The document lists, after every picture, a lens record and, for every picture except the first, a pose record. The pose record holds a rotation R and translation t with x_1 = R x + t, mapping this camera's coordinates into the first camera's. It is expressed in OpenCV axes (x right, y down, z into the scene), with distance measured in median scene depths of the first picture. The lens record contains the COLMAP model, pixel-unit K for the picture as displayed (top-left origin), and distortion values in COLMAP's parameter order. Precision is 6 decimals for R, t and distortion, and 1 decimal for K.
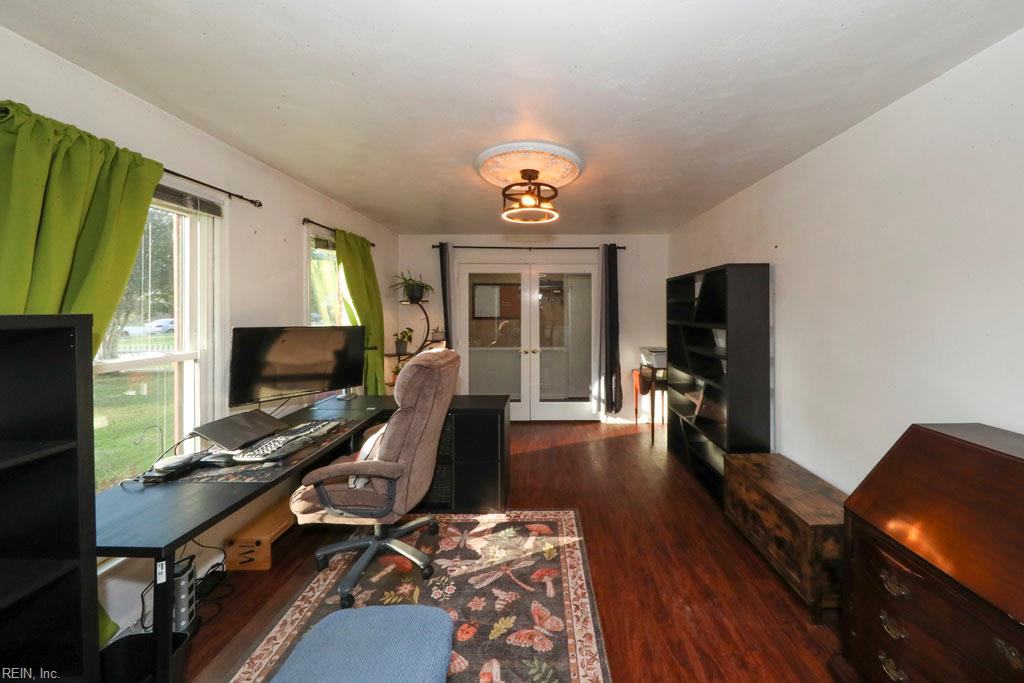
lens RADIAL K [[517.9, 0, 524.8], [0, 517.9, 302.1], [0, 0, 1]] dist [0.000278, 0.000040]
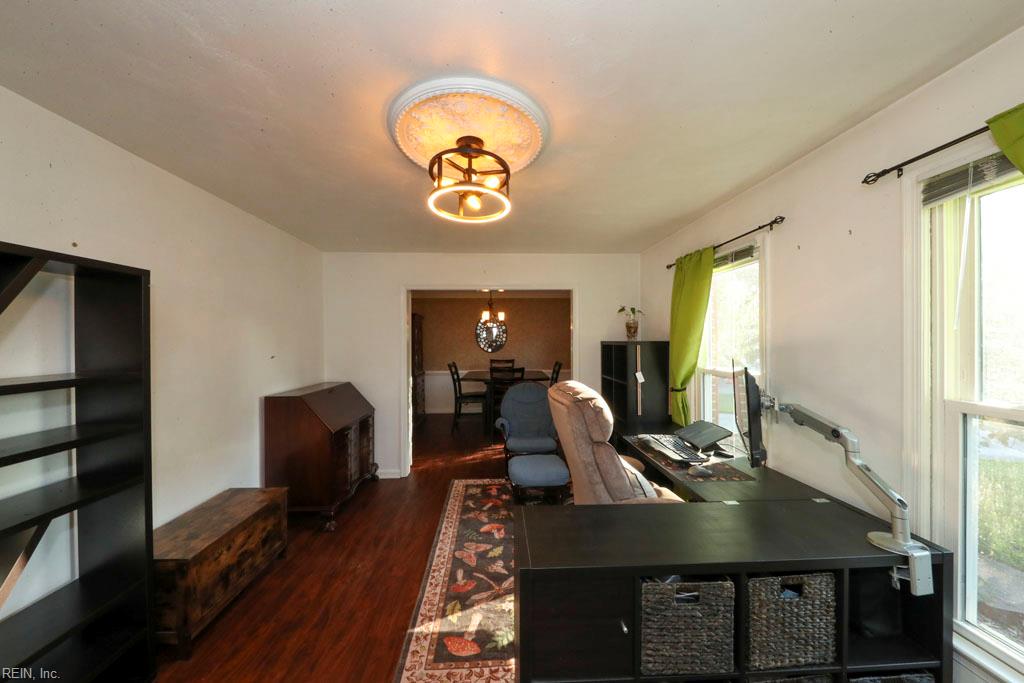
lens RADIAL K [[517.9, 0, 512.9], [0, 517.9, 344.7], [0, 0, 1]] dist [0.000278, 0.000040]
pose [[-0.997965, 0.010964, -0.062820, -0.003450], [0.011025, 0.999939, -0.000628, 0.019897], [0.062809, -0.001319, -0.998025, 2.005764]]
